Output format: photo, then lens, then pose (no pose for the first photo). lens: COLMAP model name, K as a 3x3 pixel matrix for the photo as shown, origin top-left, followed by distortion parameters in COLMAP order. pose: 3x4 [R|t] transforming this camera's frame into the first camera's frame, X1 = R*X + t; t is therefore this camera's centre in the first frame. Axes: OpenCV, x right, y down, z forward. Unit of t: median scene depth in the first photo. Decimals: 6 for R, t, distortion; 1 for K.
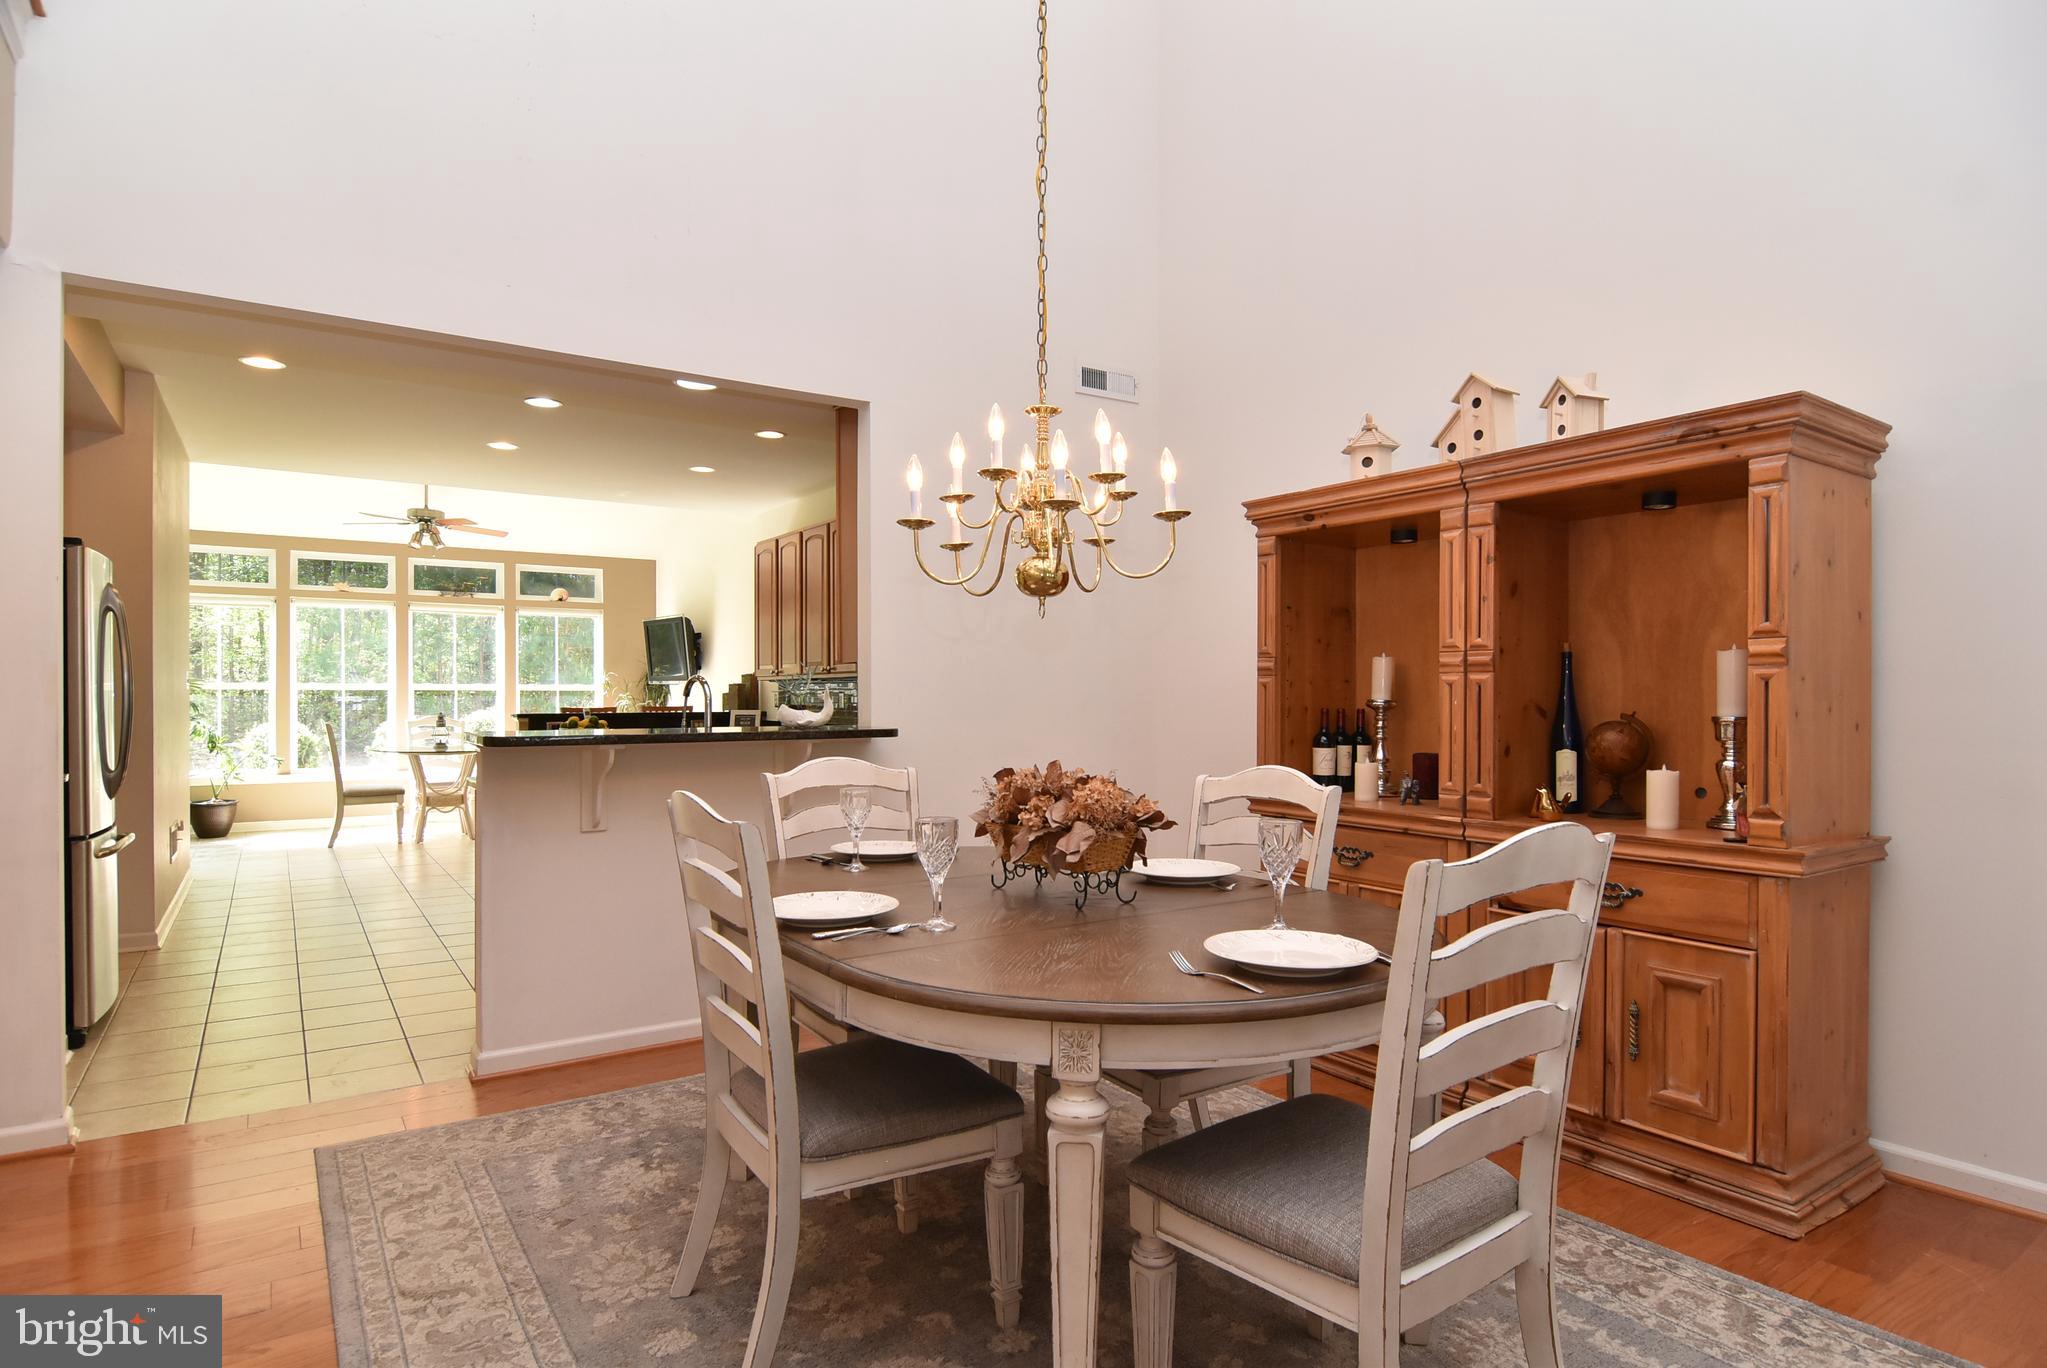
lens RADIAL K [[1108.6, 0, 1029.4], [0, 1108.6, 696.1], [0, 0, 1]] dist [-0.003329, -0.011890]
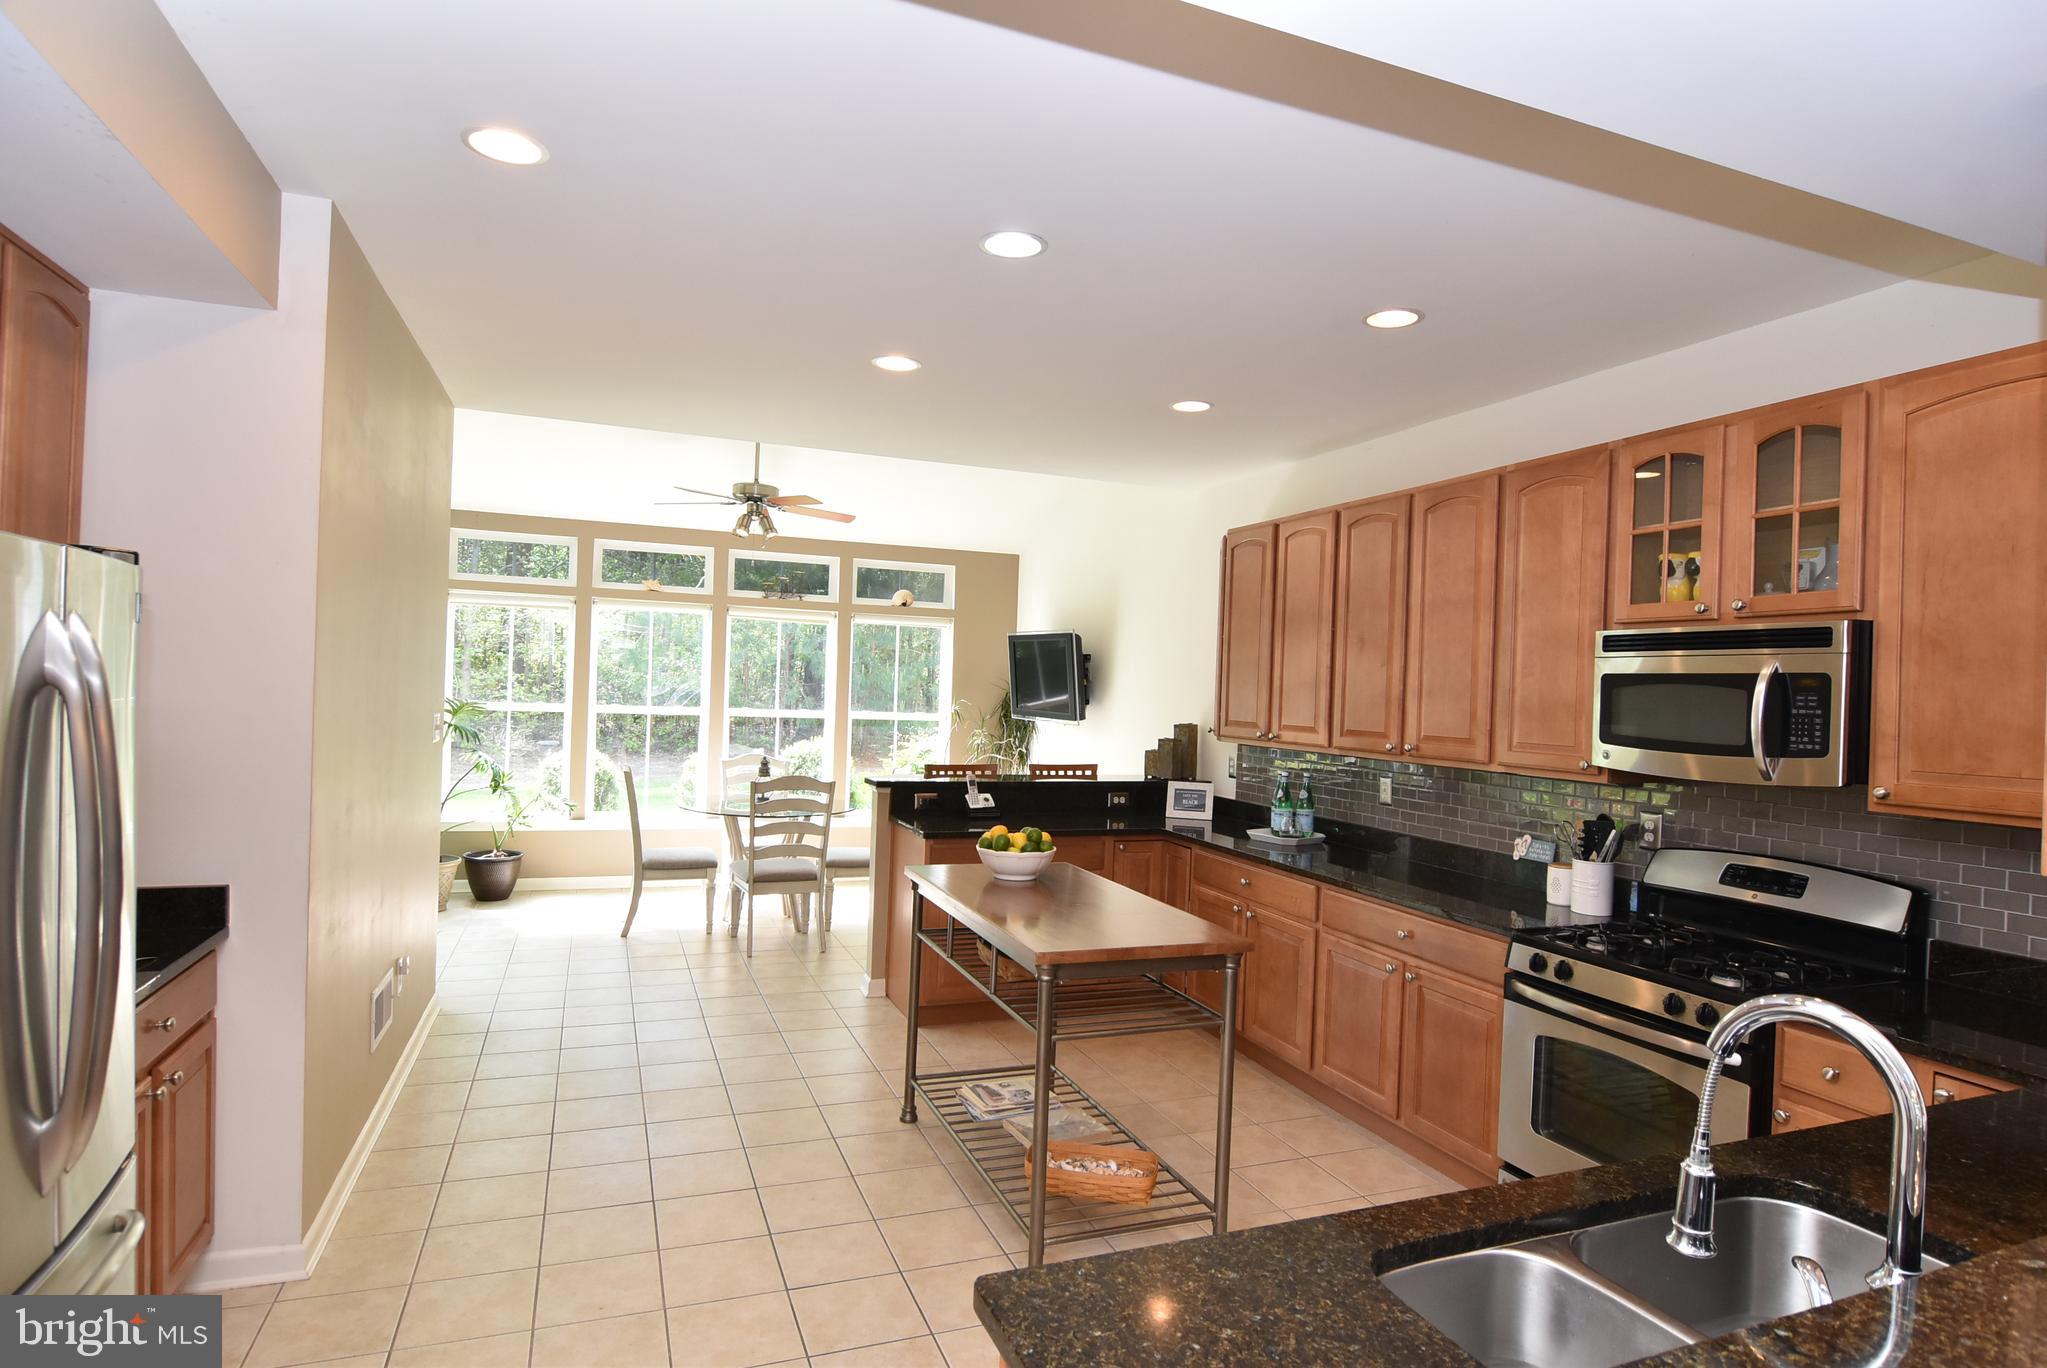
lens RADIAL K [[1104.7, 0, 1027.6], [0, 1104.7, 691.0], [0, 0, 1]] dist [-0.002426, -0.000632]
pose [[0.972816, 0.035954, -0.228770, -0.175278], [-0.035716, 0.999349, 0.005182, -0.036735], [0.228807, 0.003129, 0.973467, 0.289972]]
